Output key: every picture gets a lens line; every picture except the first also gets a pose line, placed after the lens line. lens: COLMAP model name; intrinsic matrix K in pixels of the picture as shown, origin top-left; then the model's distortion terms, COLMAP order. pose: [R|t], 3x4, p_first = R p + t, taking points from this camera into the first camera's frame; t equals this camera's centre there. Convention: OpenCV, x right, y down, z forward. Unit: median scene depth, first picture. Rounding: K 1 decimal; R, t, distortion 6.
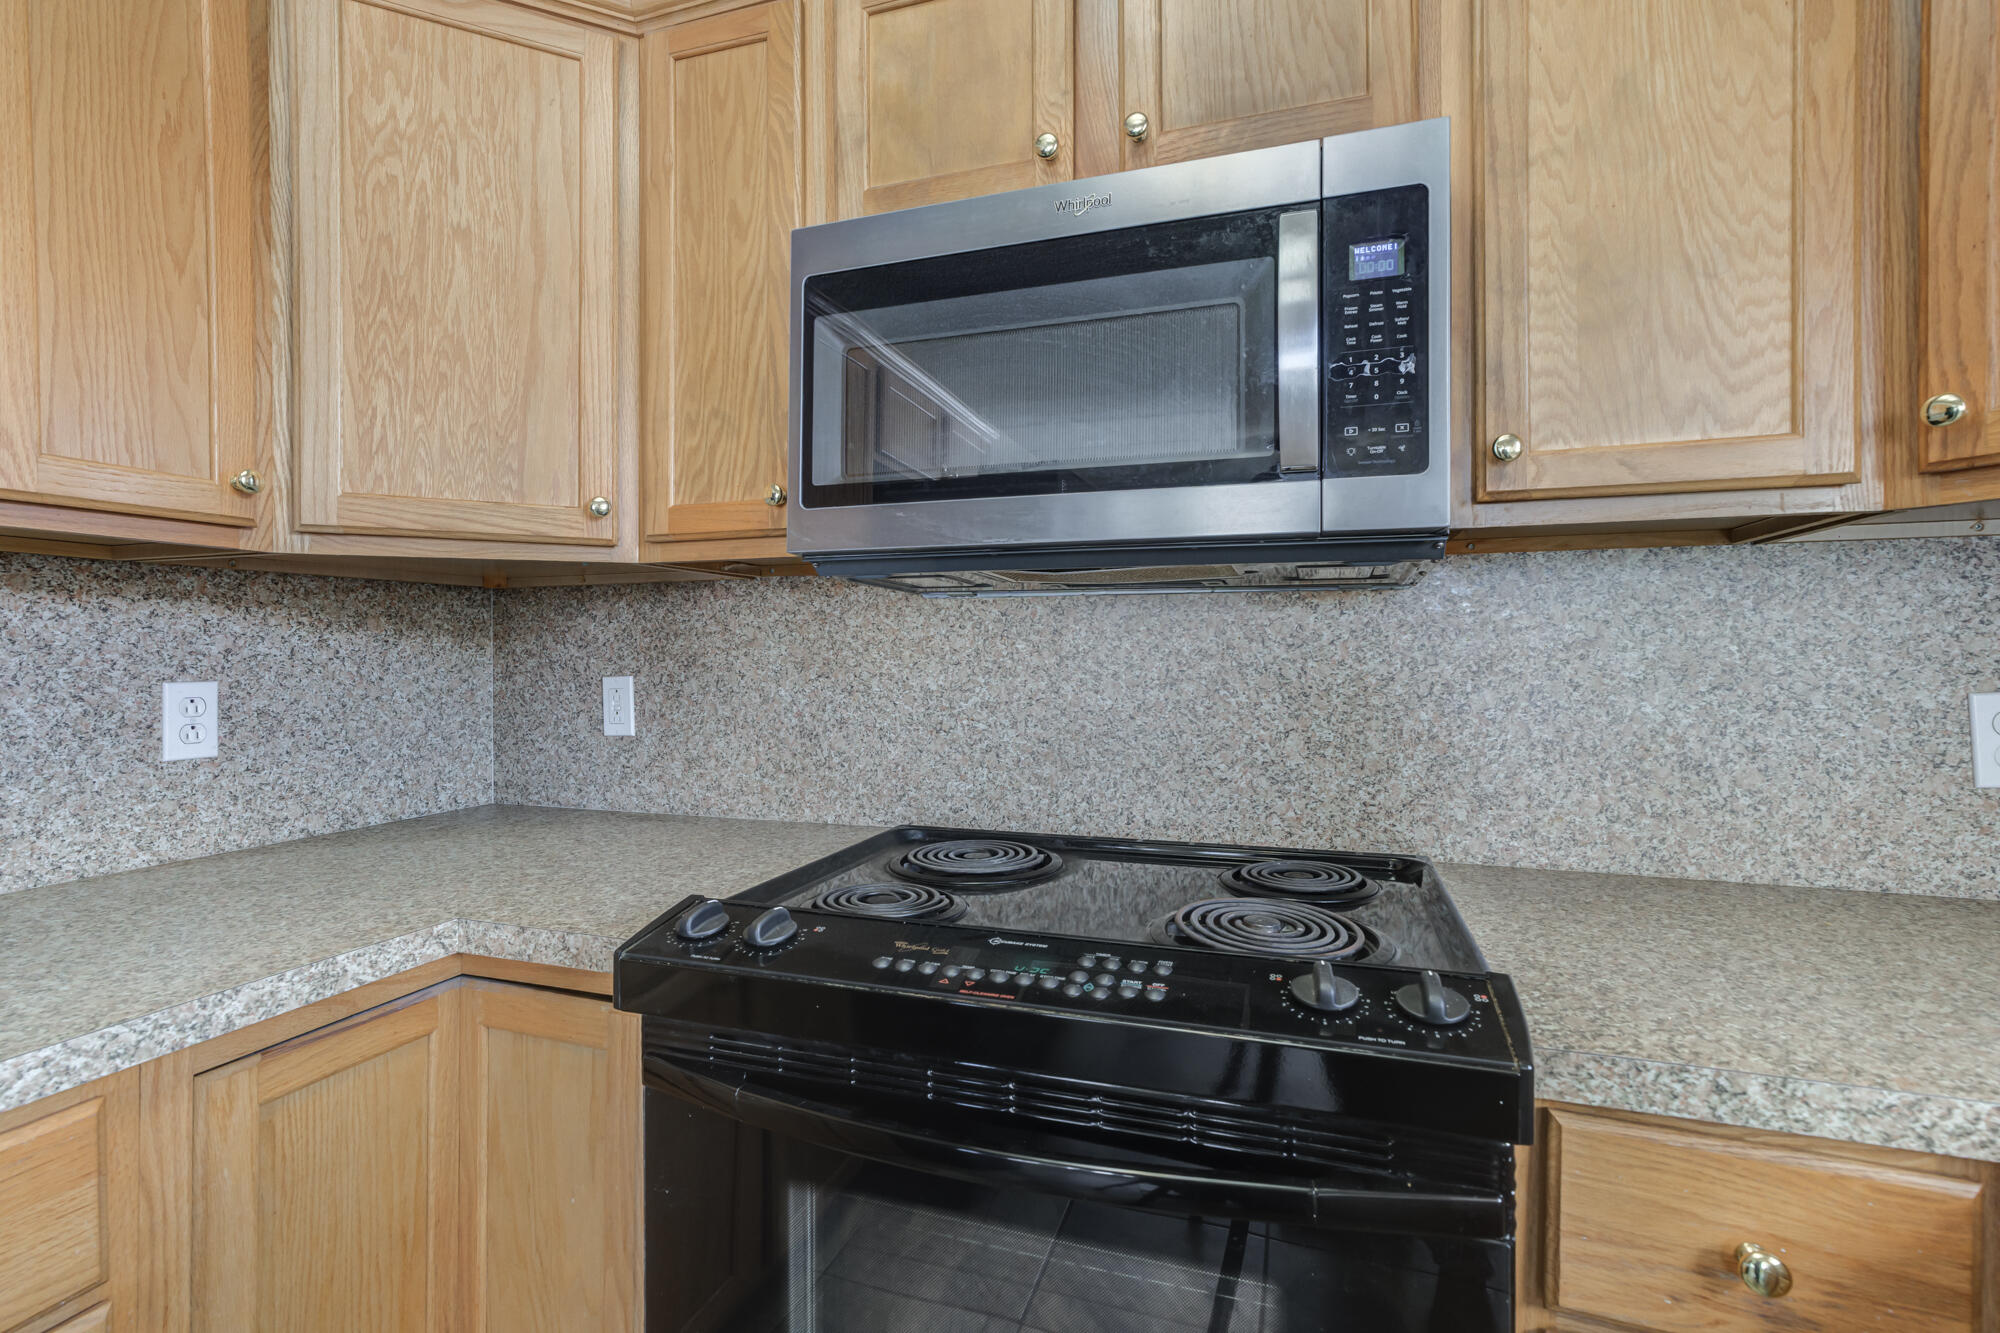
lens RADIAL K [[918.1, 0, 1004.5], [0, 918.1, 649.7], [0, 0, 1]] dist [-0.014206, 0.012501]
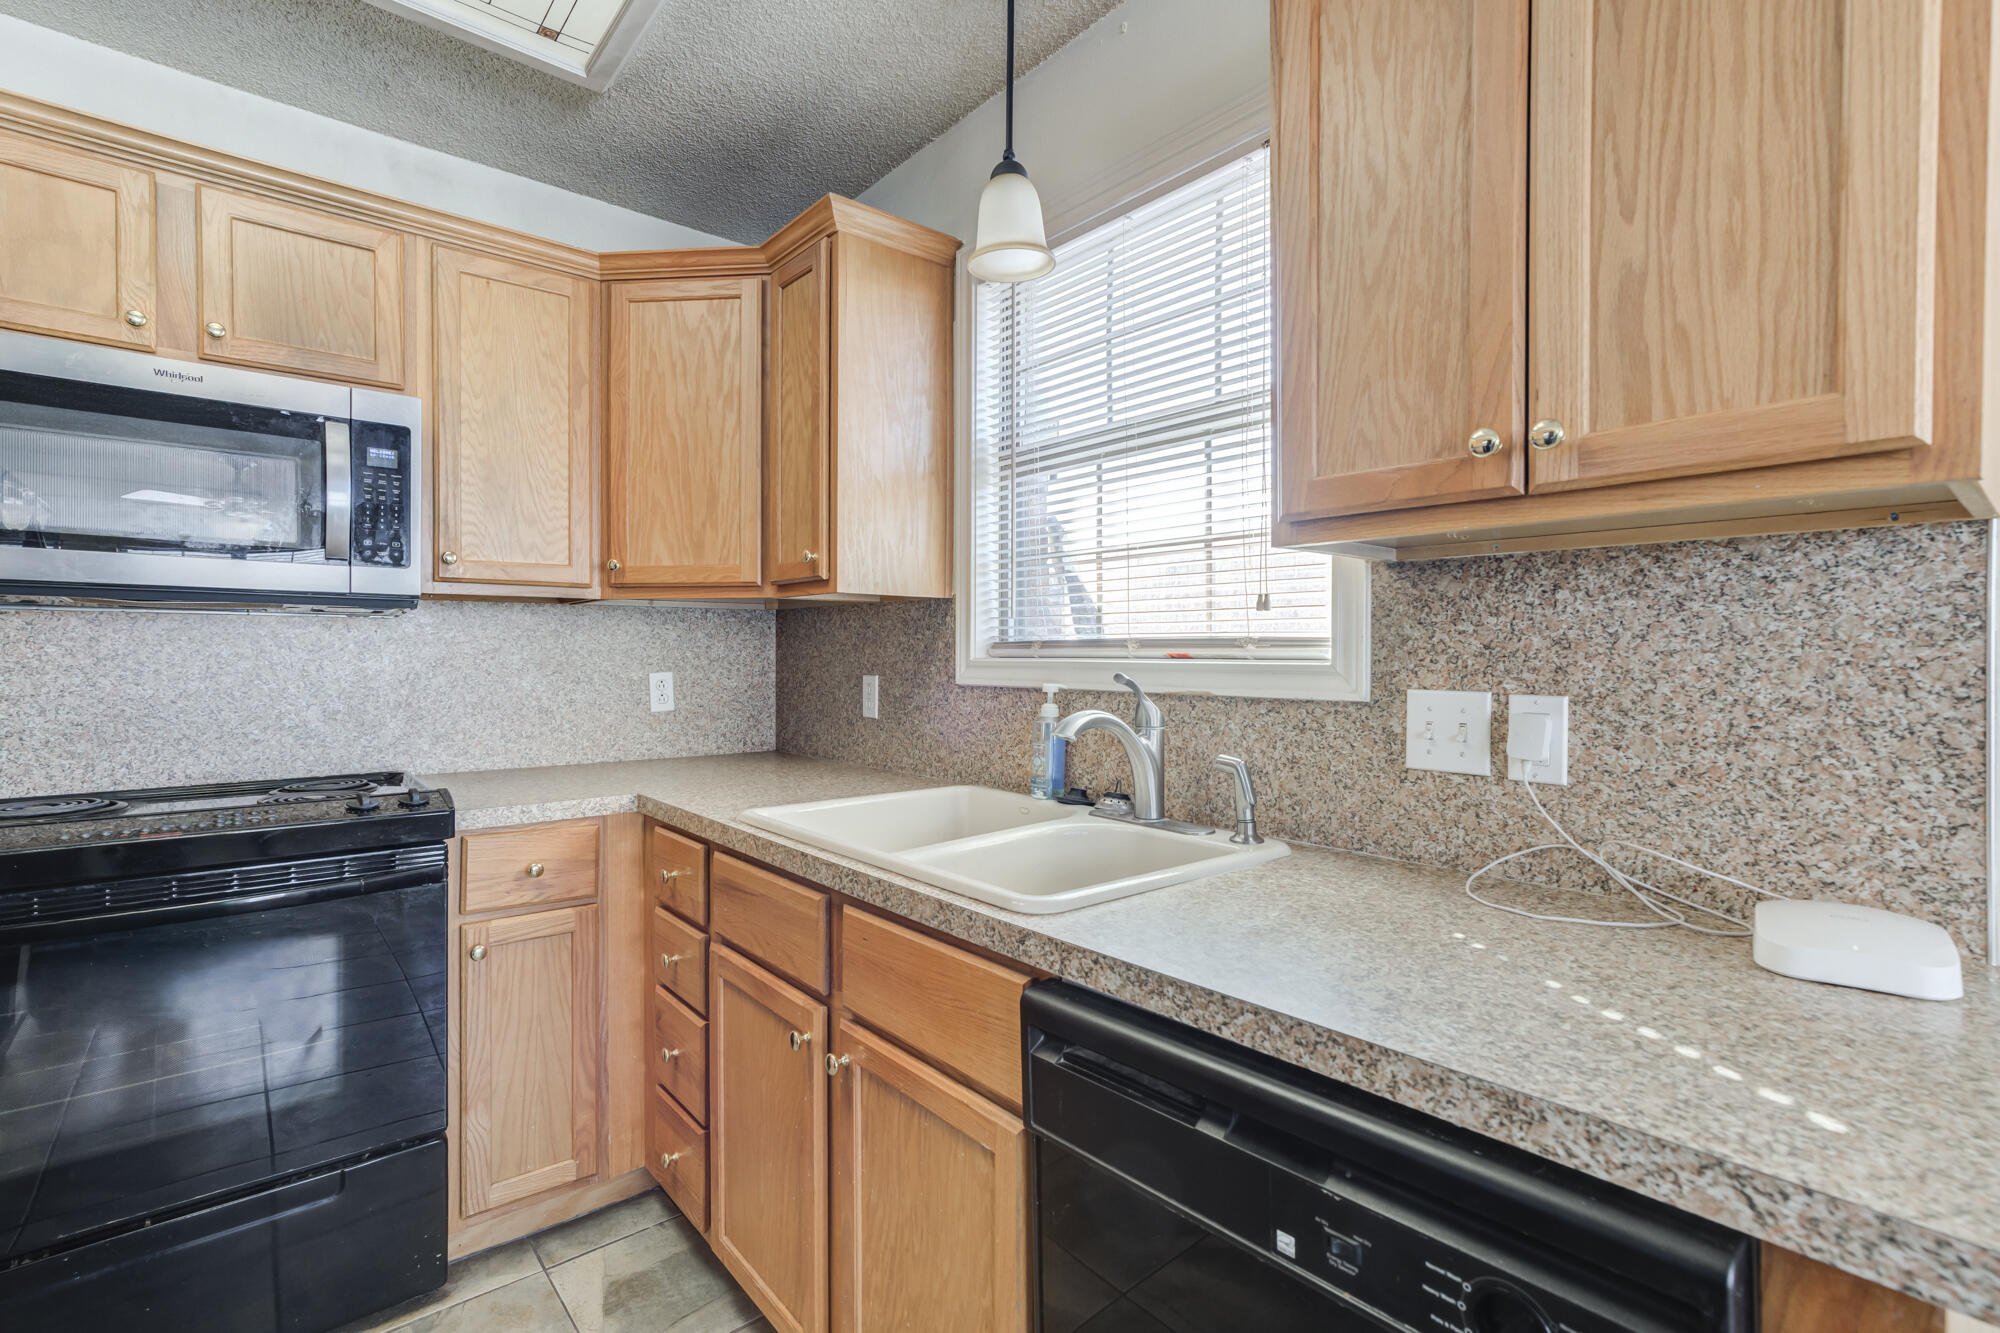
lens RADIAL K [[918.1, 0, 992.7], [0, 918.1, 657.6], [0, 0, 1]] dist [-0.014206, 0.012501]
pose [[0.523945, 0.000840, 0.851751, -0.465243], [-0.003122, 0.999995, 0.000934, 0.002371], [-0.851746, -0.003148, 0.523945, -0.924510]]
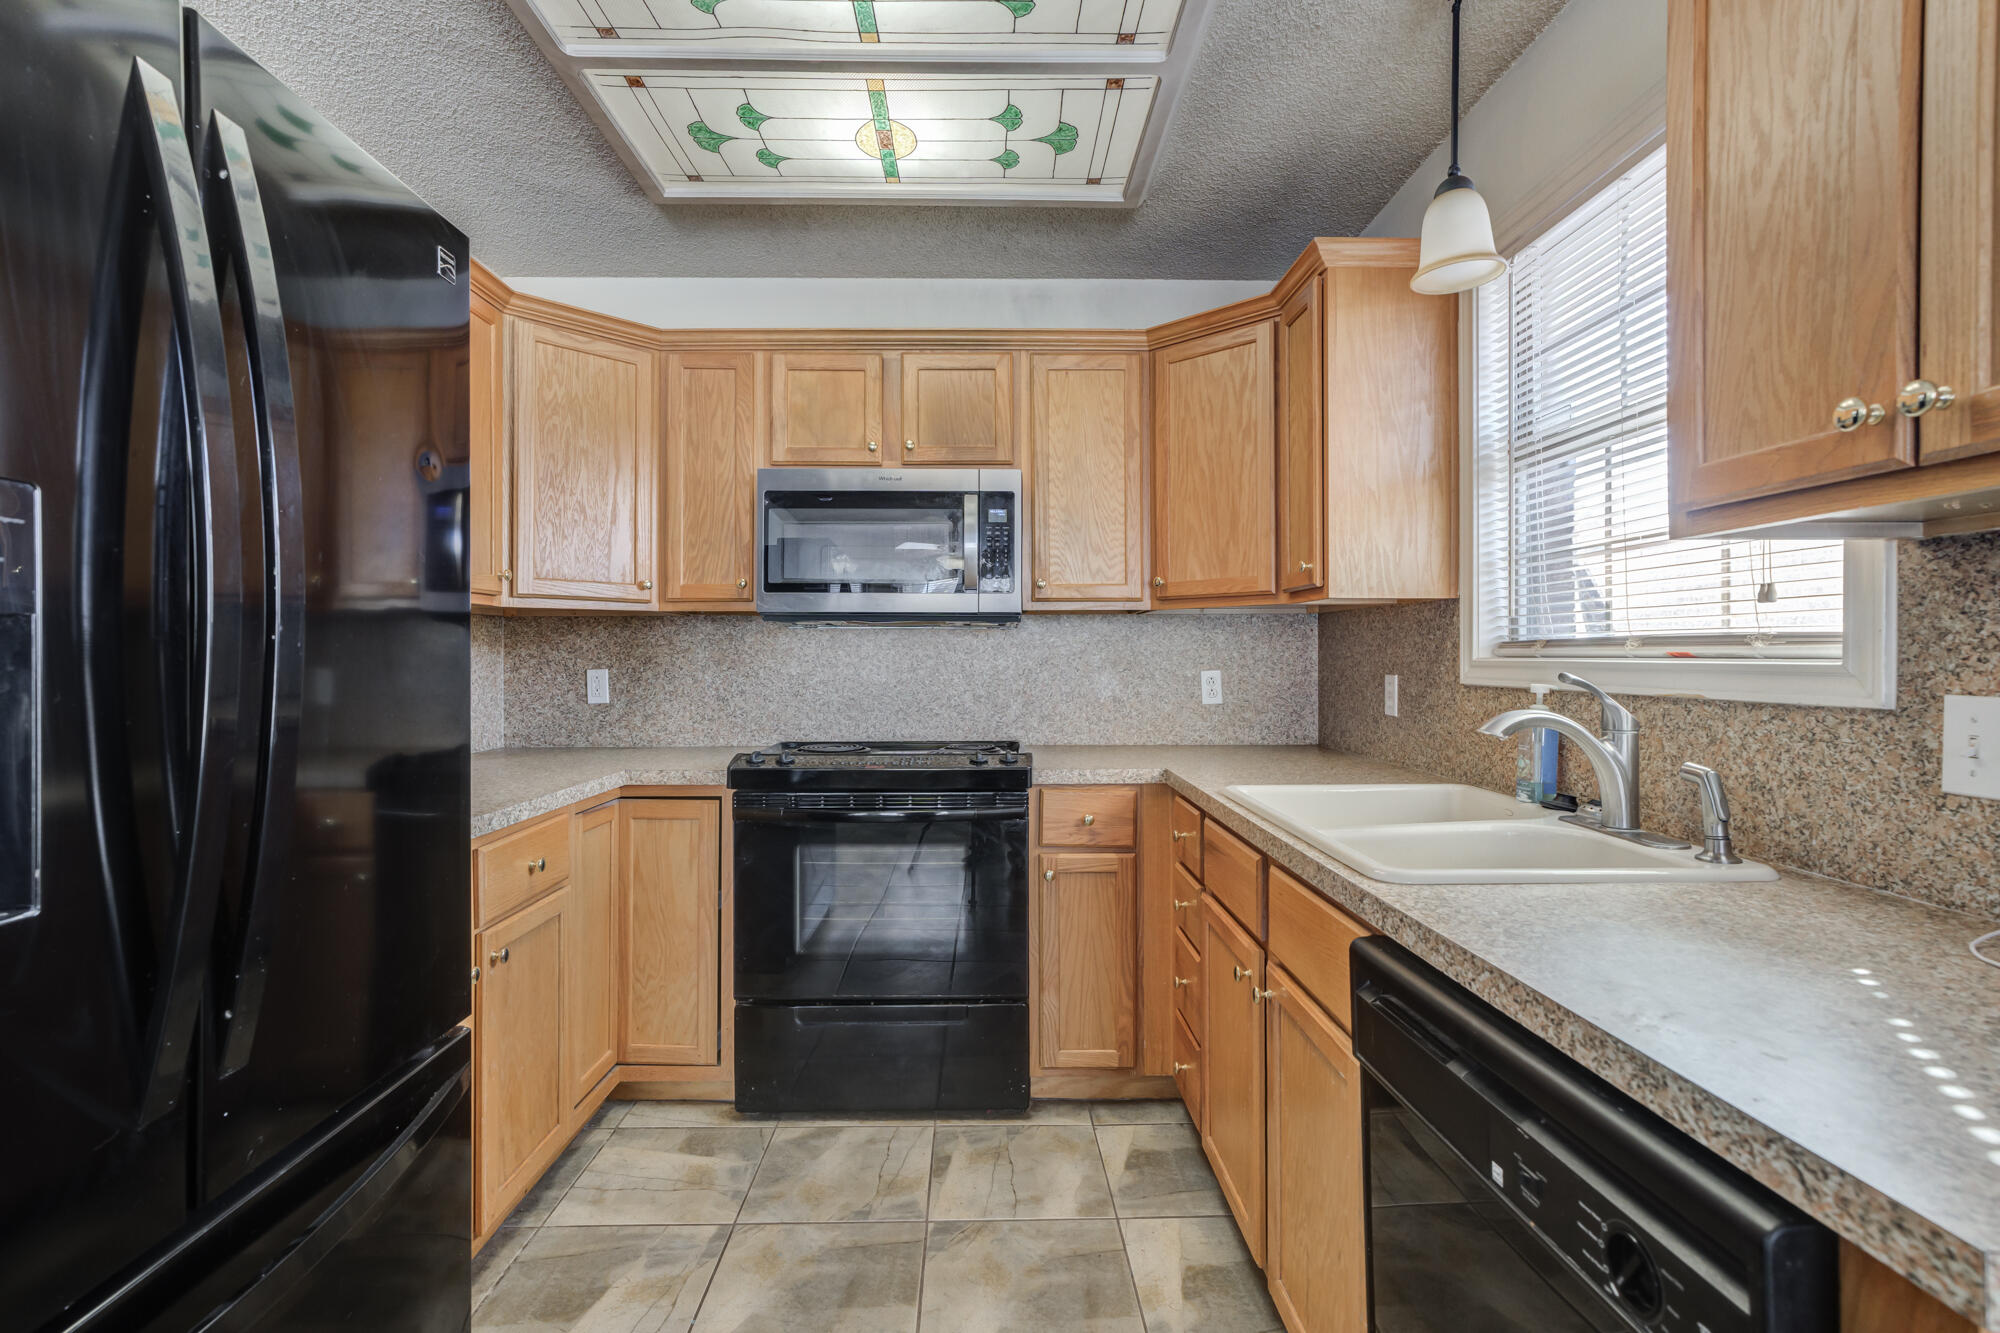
lens RADIAL K [[918.1, 0, 995.9], [0, 918.1, 657.5], [0, 0, 1]] dist [-0.014206, 0.012501]
pose [[0.941247, 0.001275, 0.337715, -0.431731], [-0.001856, 0.999997, 0.001398, 0.004054], [-0.337713, -0.001942, 0.941247, -1.297051]]
